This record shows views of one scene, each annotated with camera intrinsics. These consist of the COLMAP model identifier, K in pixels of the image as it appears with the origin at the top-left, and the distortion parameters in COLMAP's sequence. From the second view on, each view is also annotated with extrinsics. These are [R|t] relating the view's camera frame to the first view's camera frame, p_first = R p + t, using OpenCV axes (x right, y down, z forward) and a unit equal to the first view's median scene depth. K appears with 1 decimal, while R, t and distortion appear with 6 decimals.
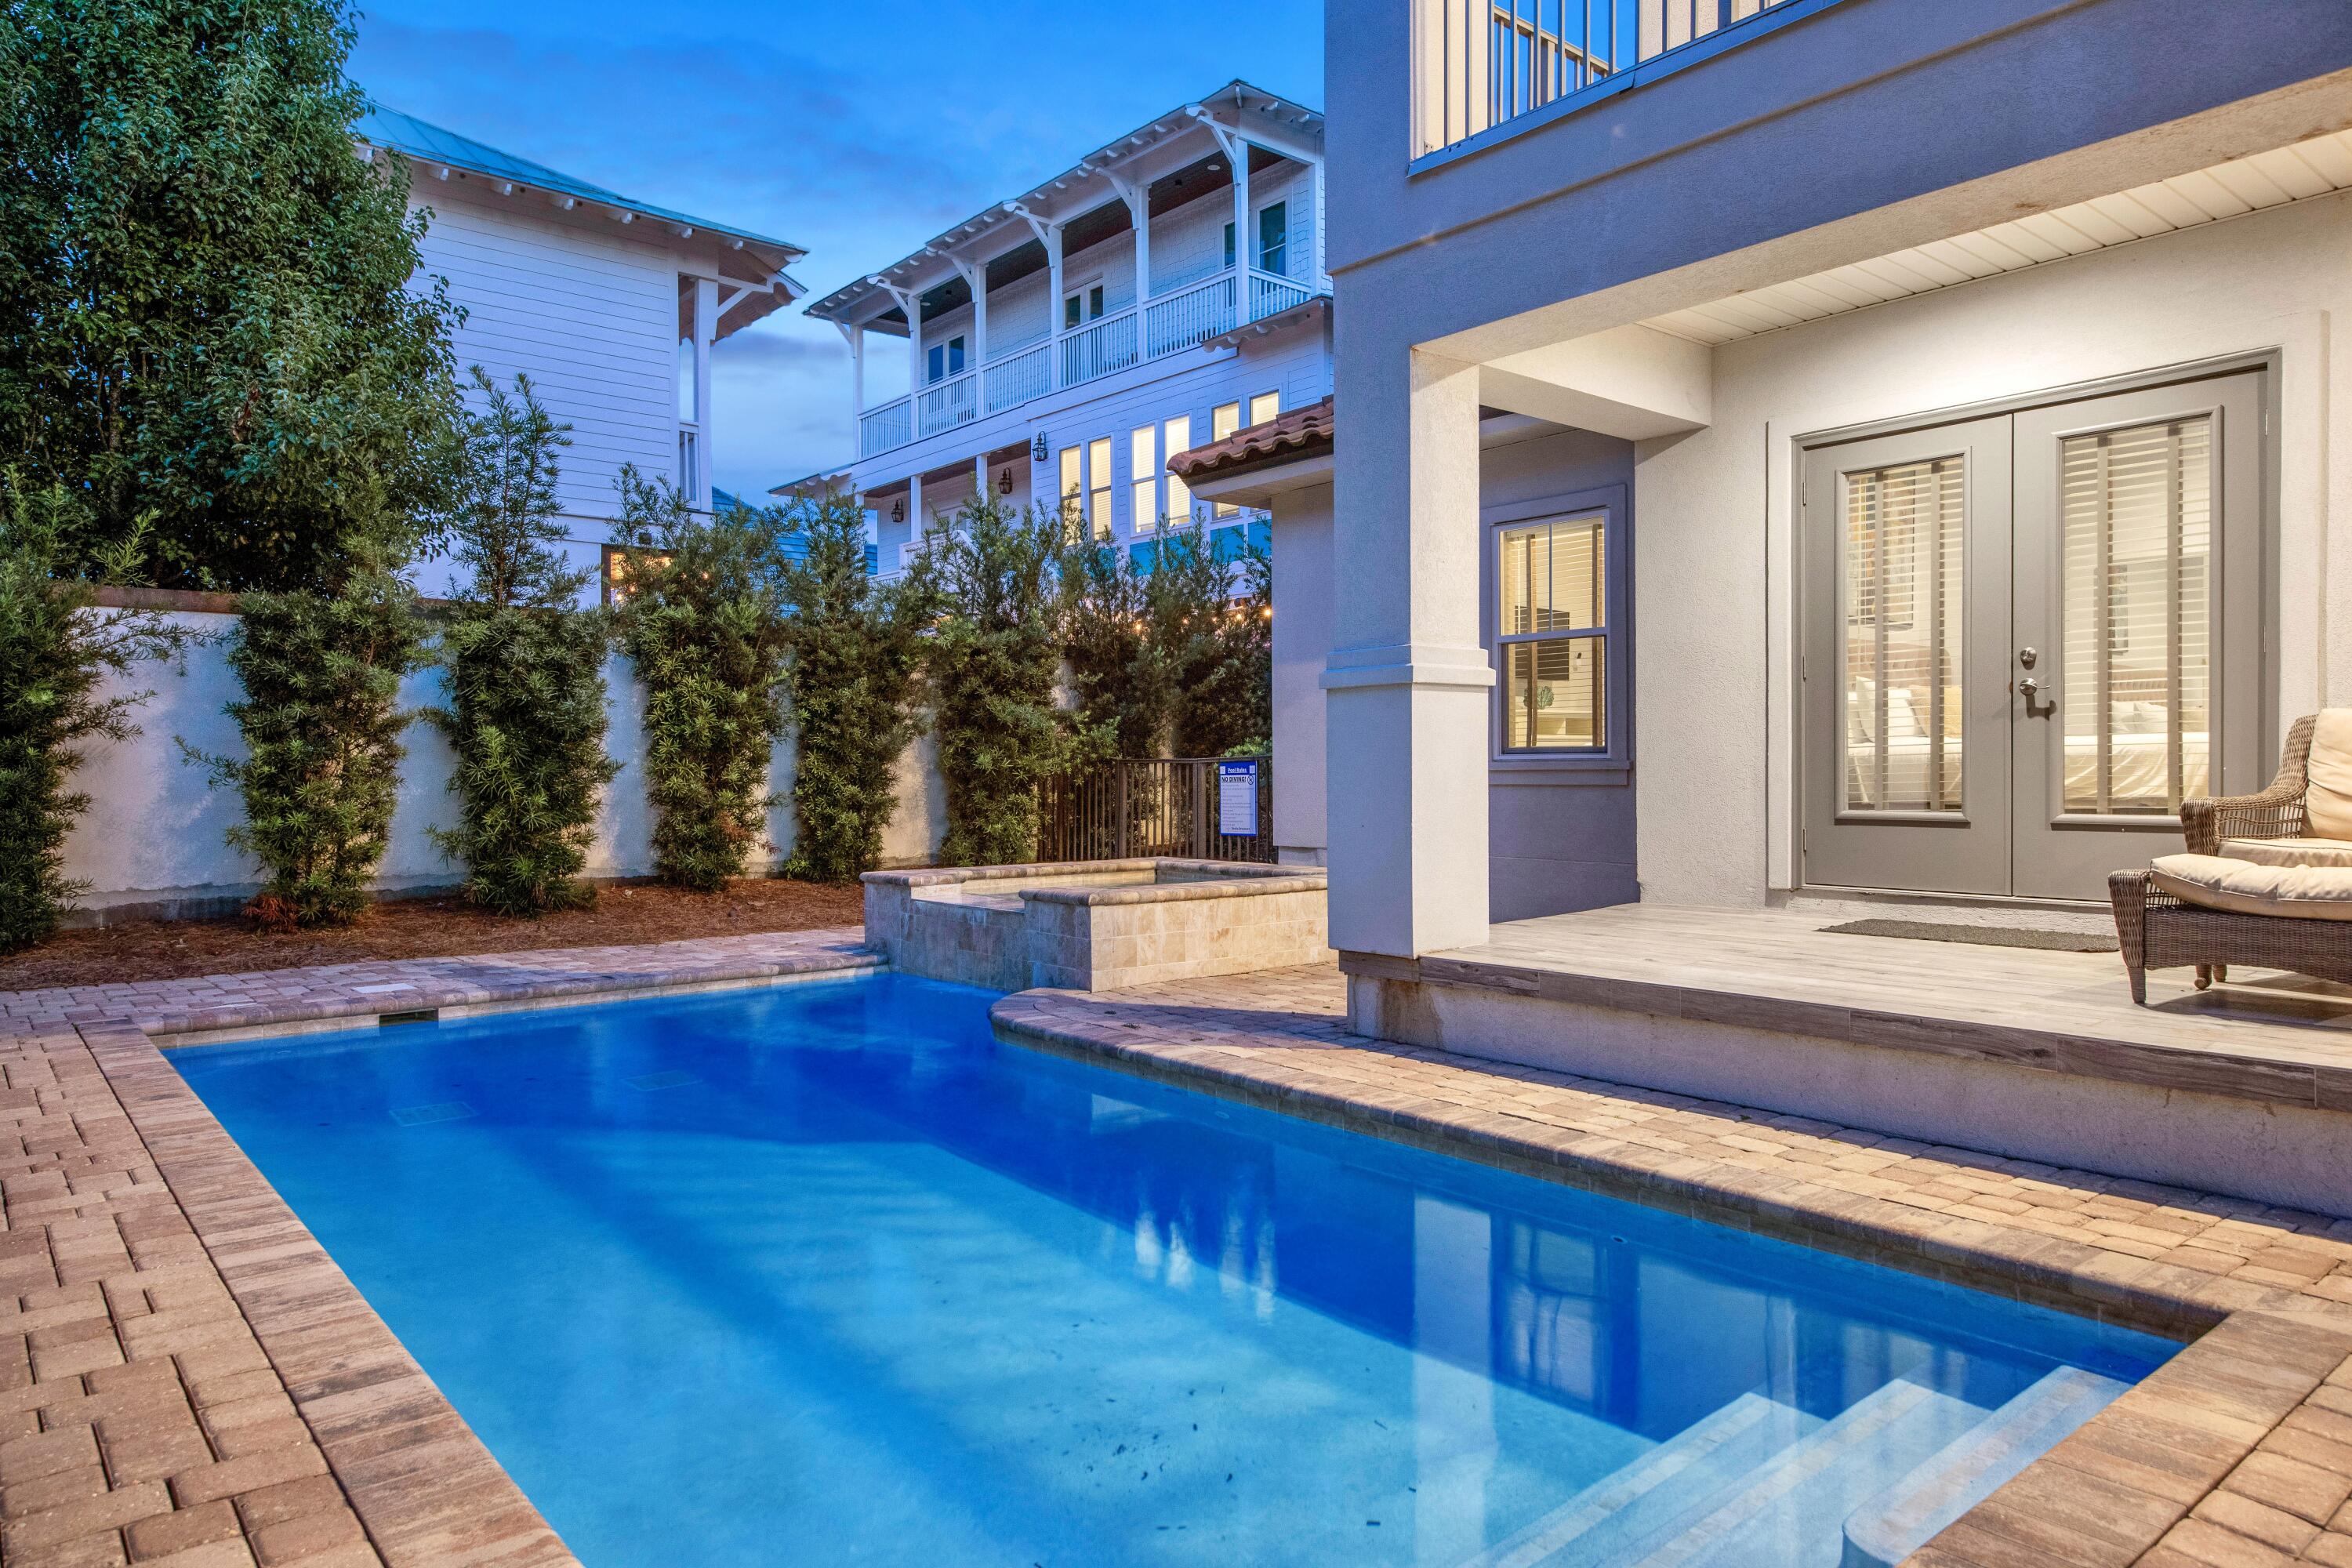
lens RADIAL K [[1476.2, 0, 1176.0], [0, 1476.2, 784.0], [0, 0, 1]] dist [0.010023, -0.002047]
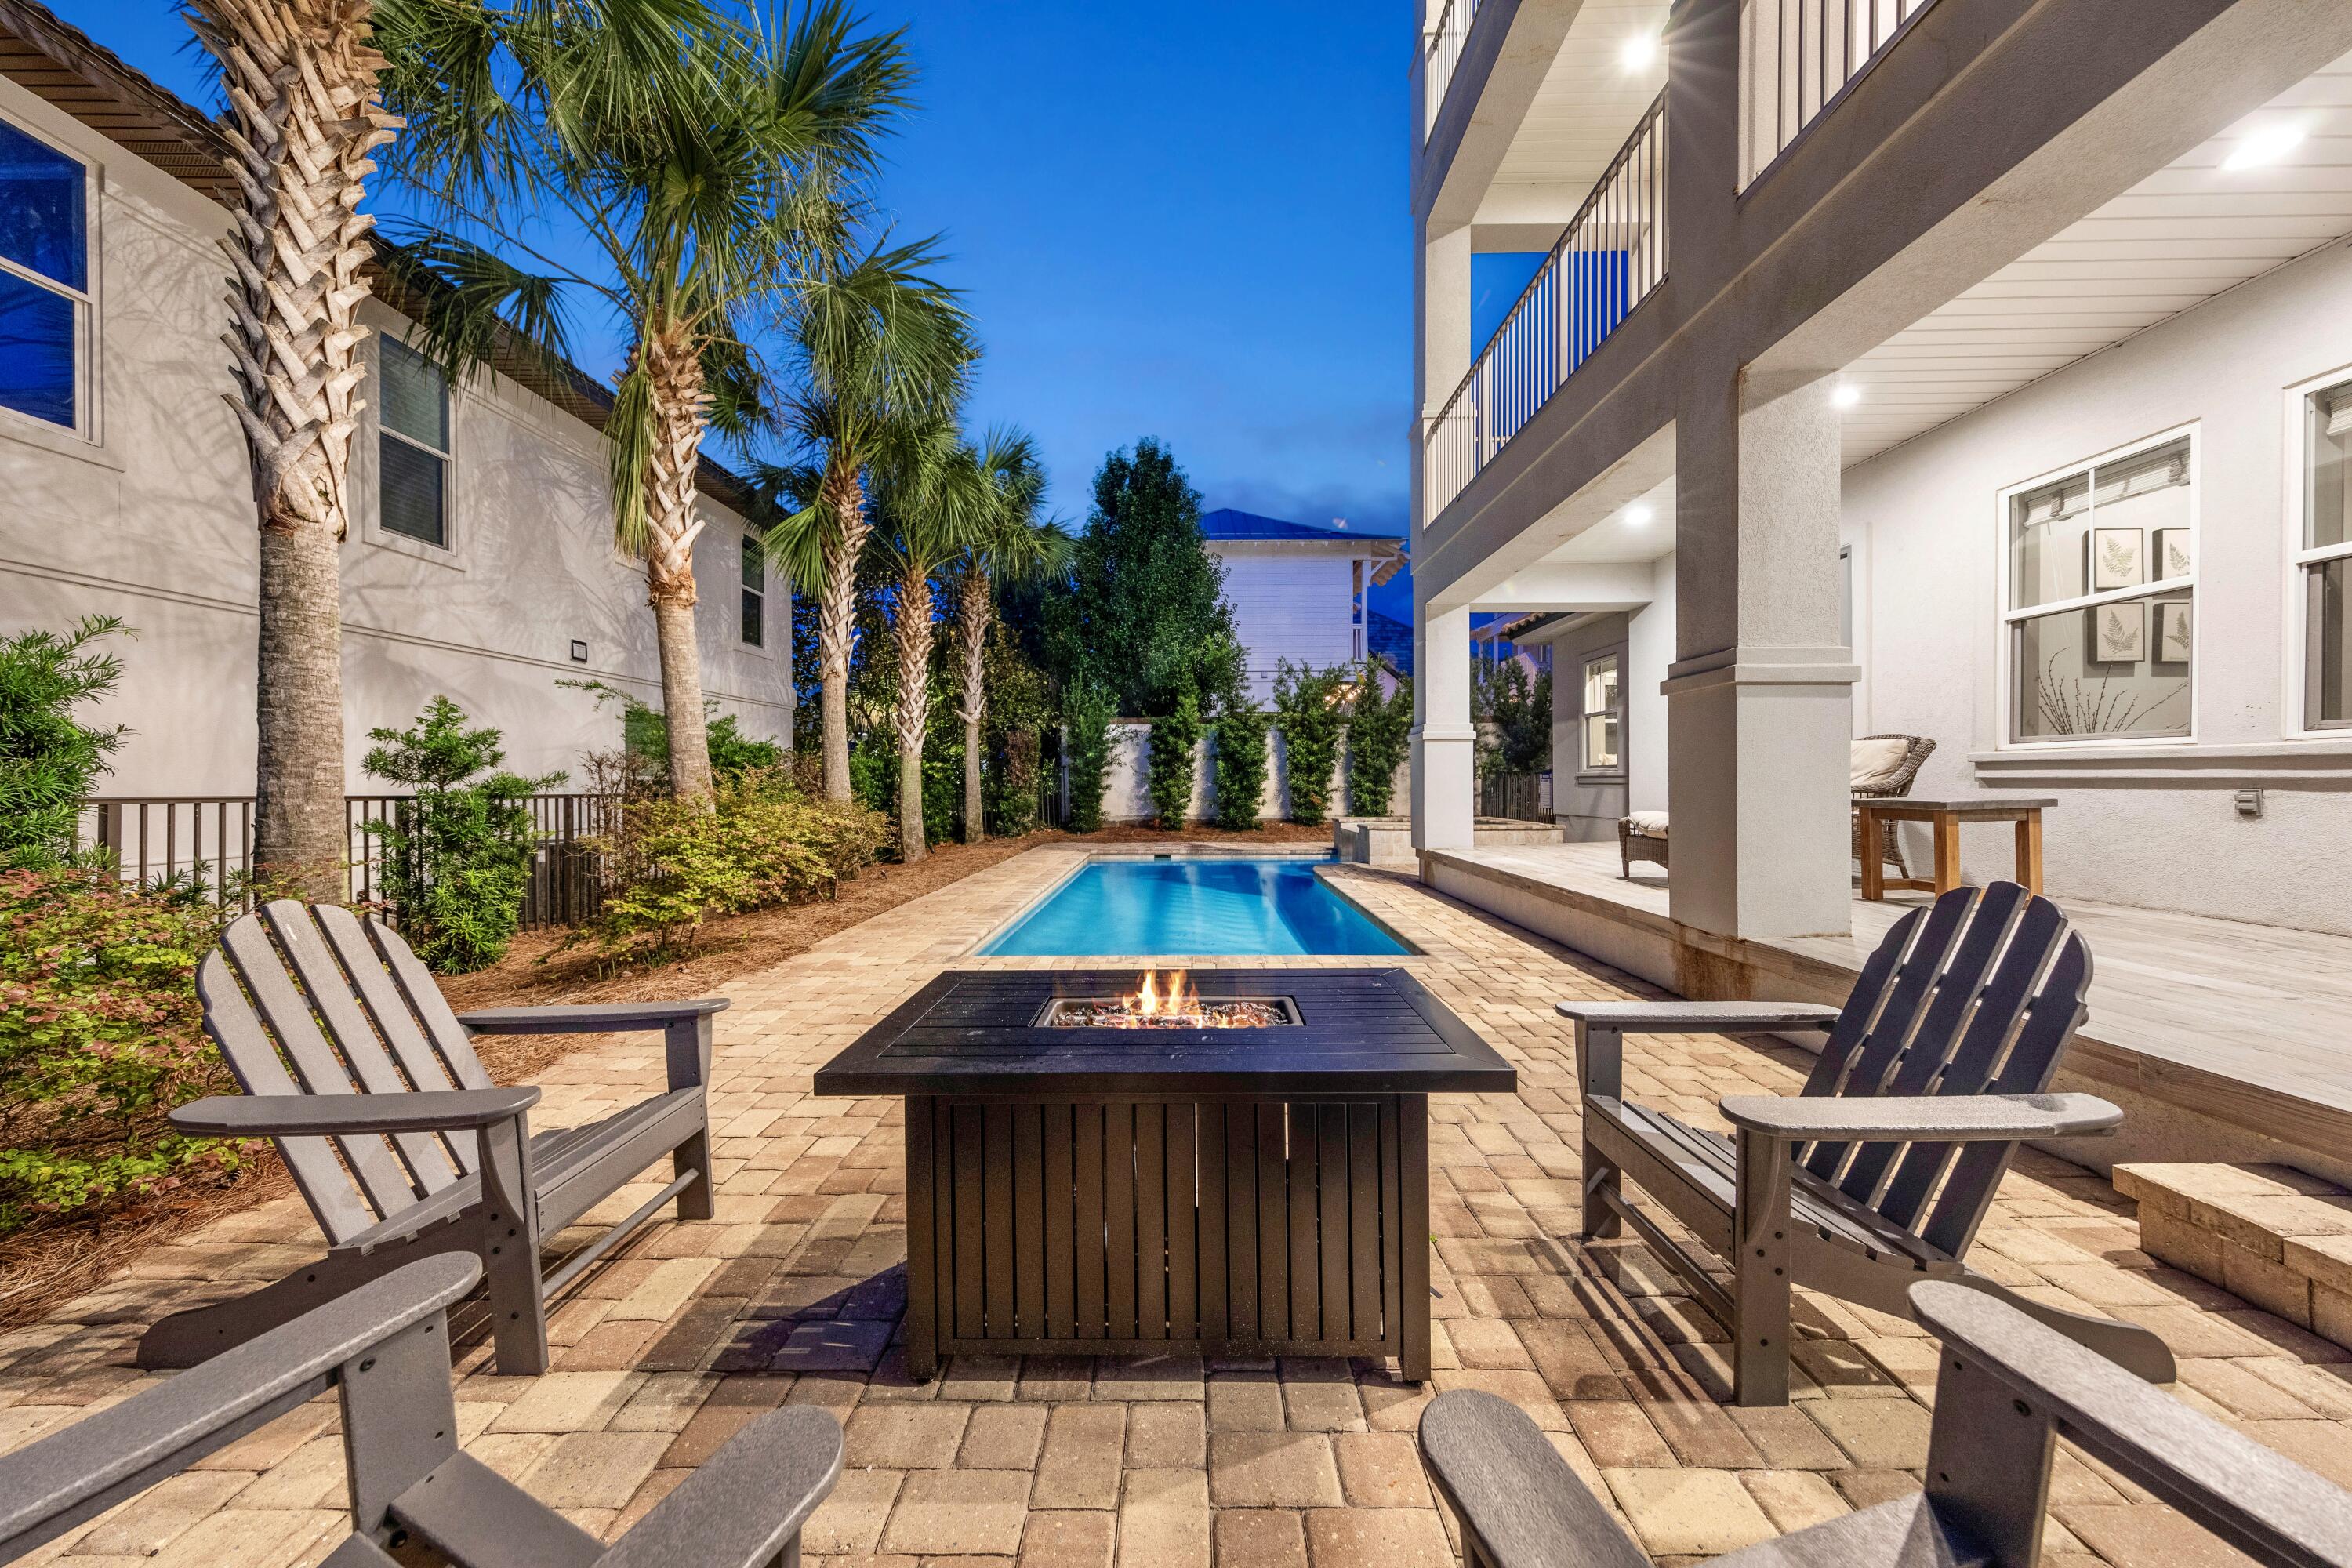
lens RADIAL K [[780.8, 0, 1176.0], [0, 780.8, 784.0], [0, 0, 1]] dist [0.001568, 0.000025]
pose [[0.756818, 0.004069, -0.653613, 0.432018], [-0.005921, 0.999982, -0.000631, 0.005826], [0.653599, 0.004347, 0.756828, -0.161412]]
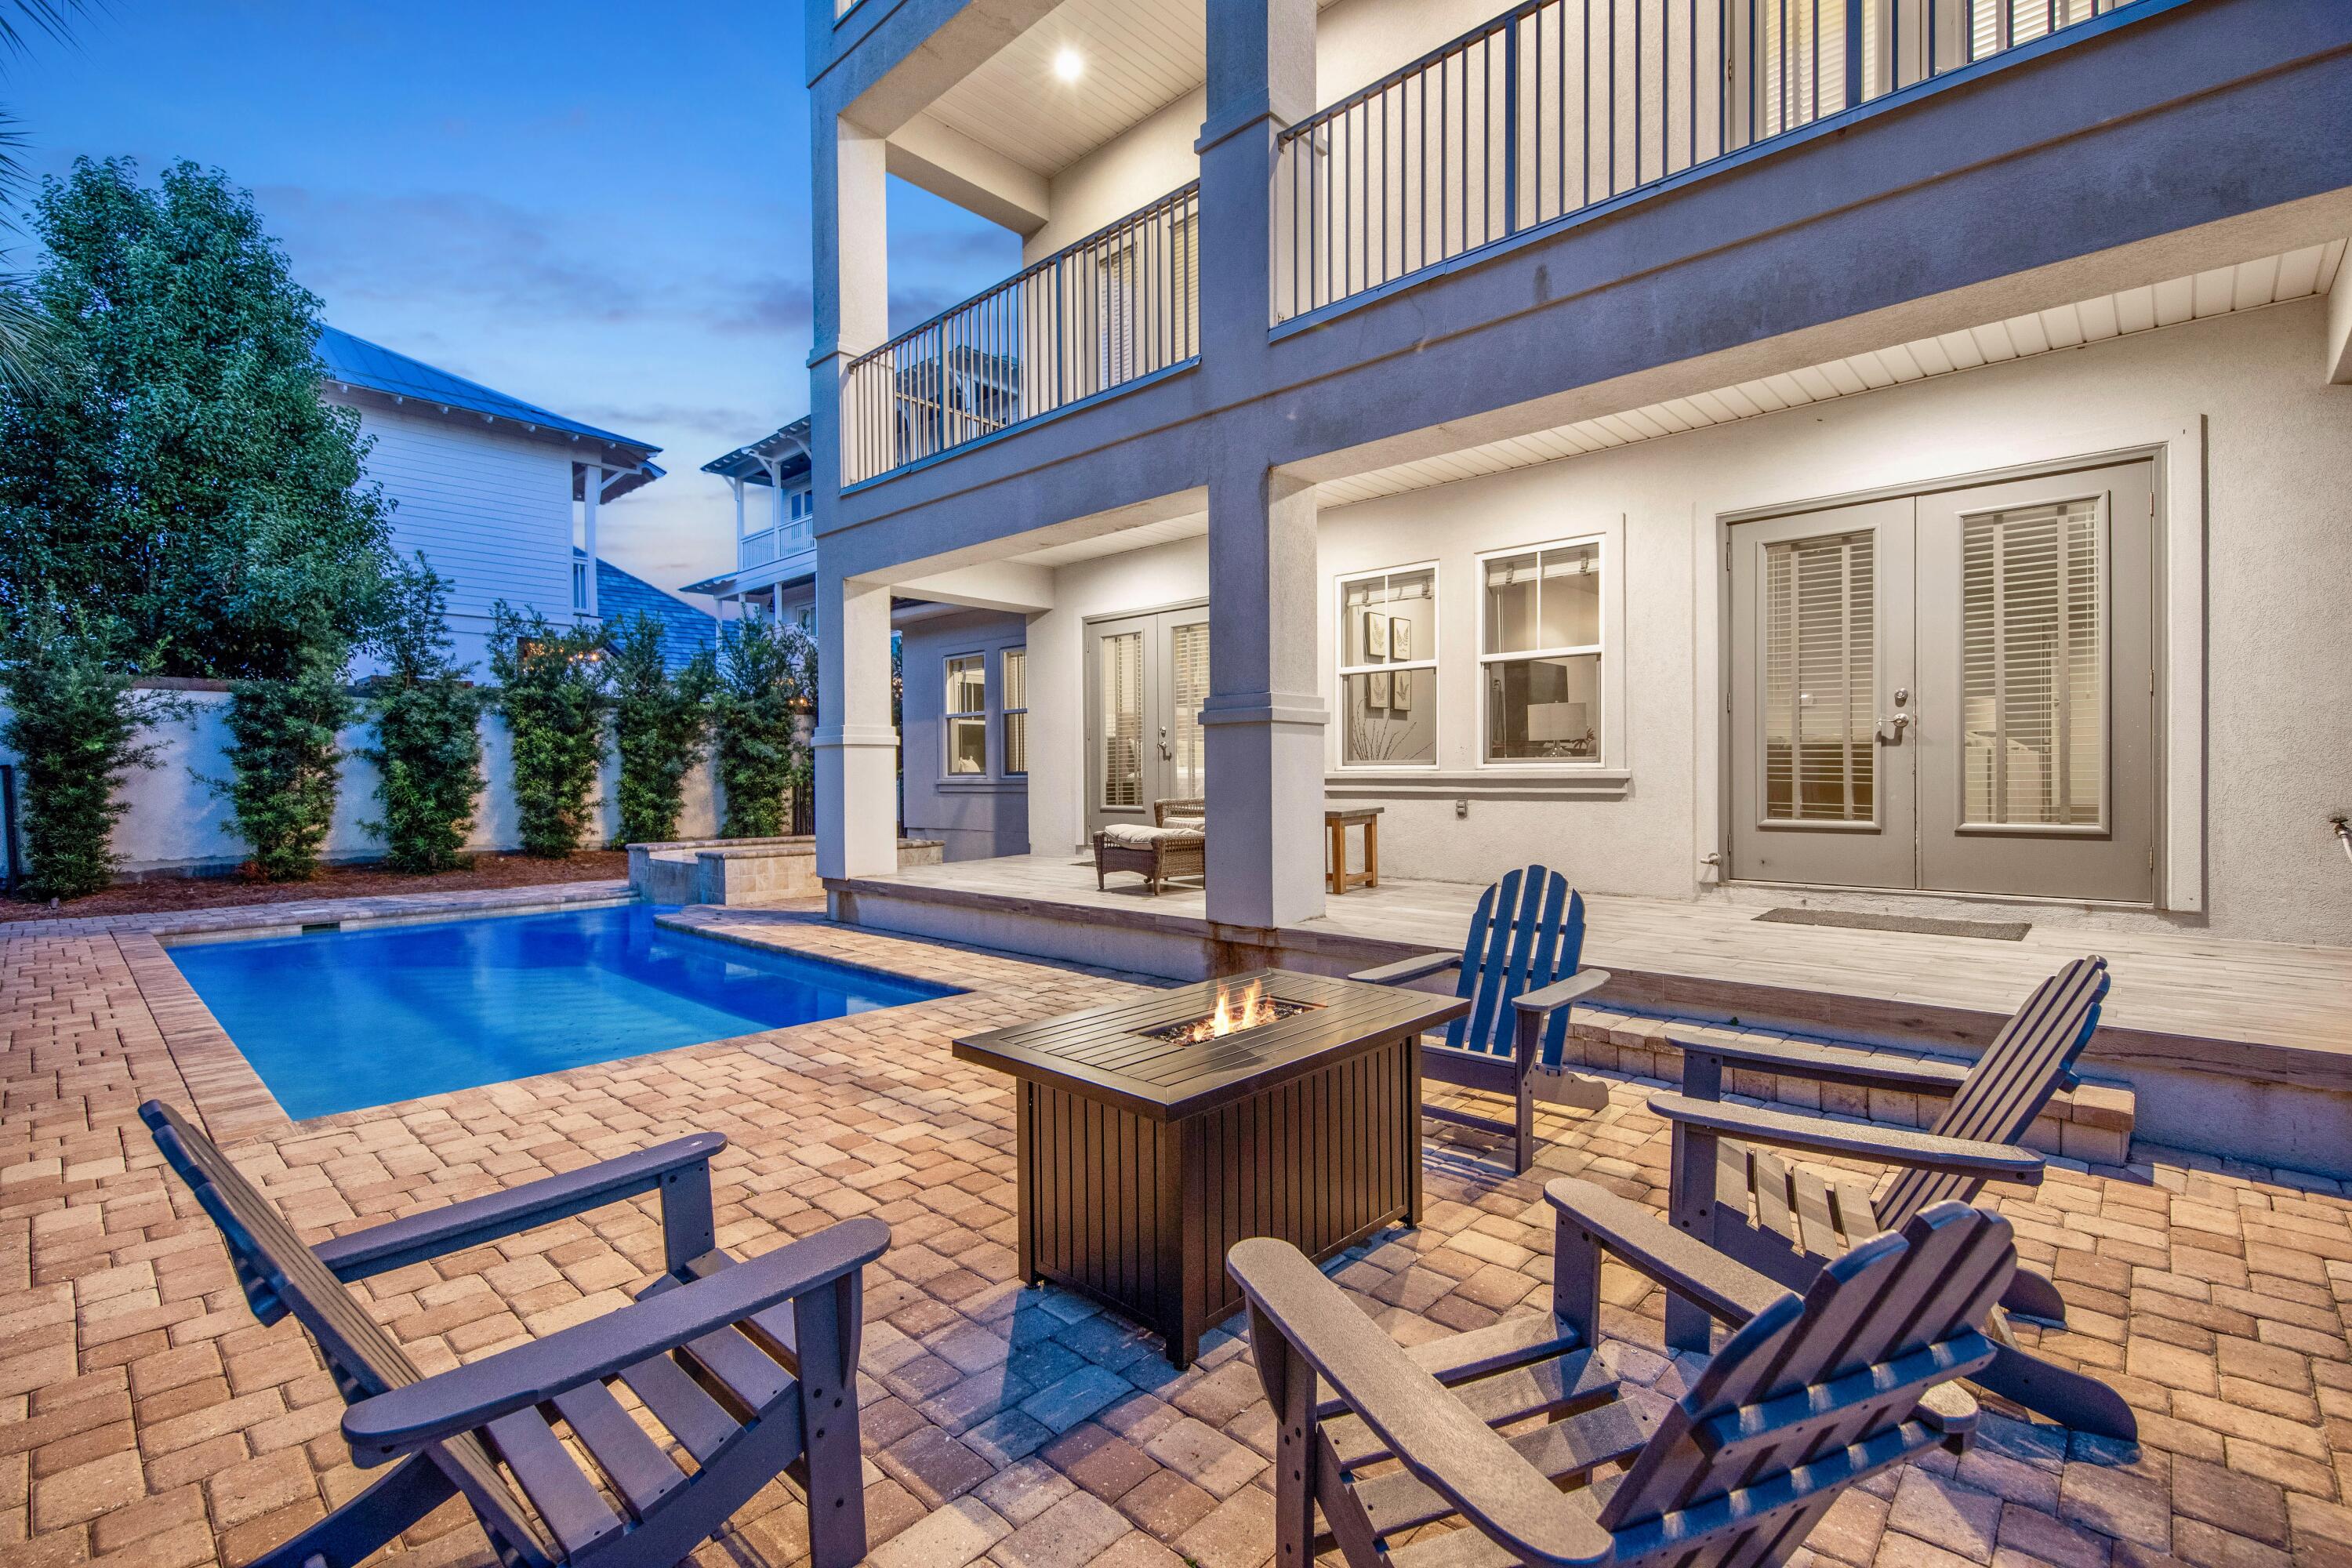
lens RADIAL K [[1053.9, 0, 1181.0], [0, 1053.9, 783.5], [0, 0, 1]] dist [0.013971, -0.008426]
pose [[0.992198, -0.004045, 0.124607, 0.270941], [0.004415, 0.999987, -0.002691, -0.005403], [-0.124594, 0.003220, 0.992203, -0.306547]]
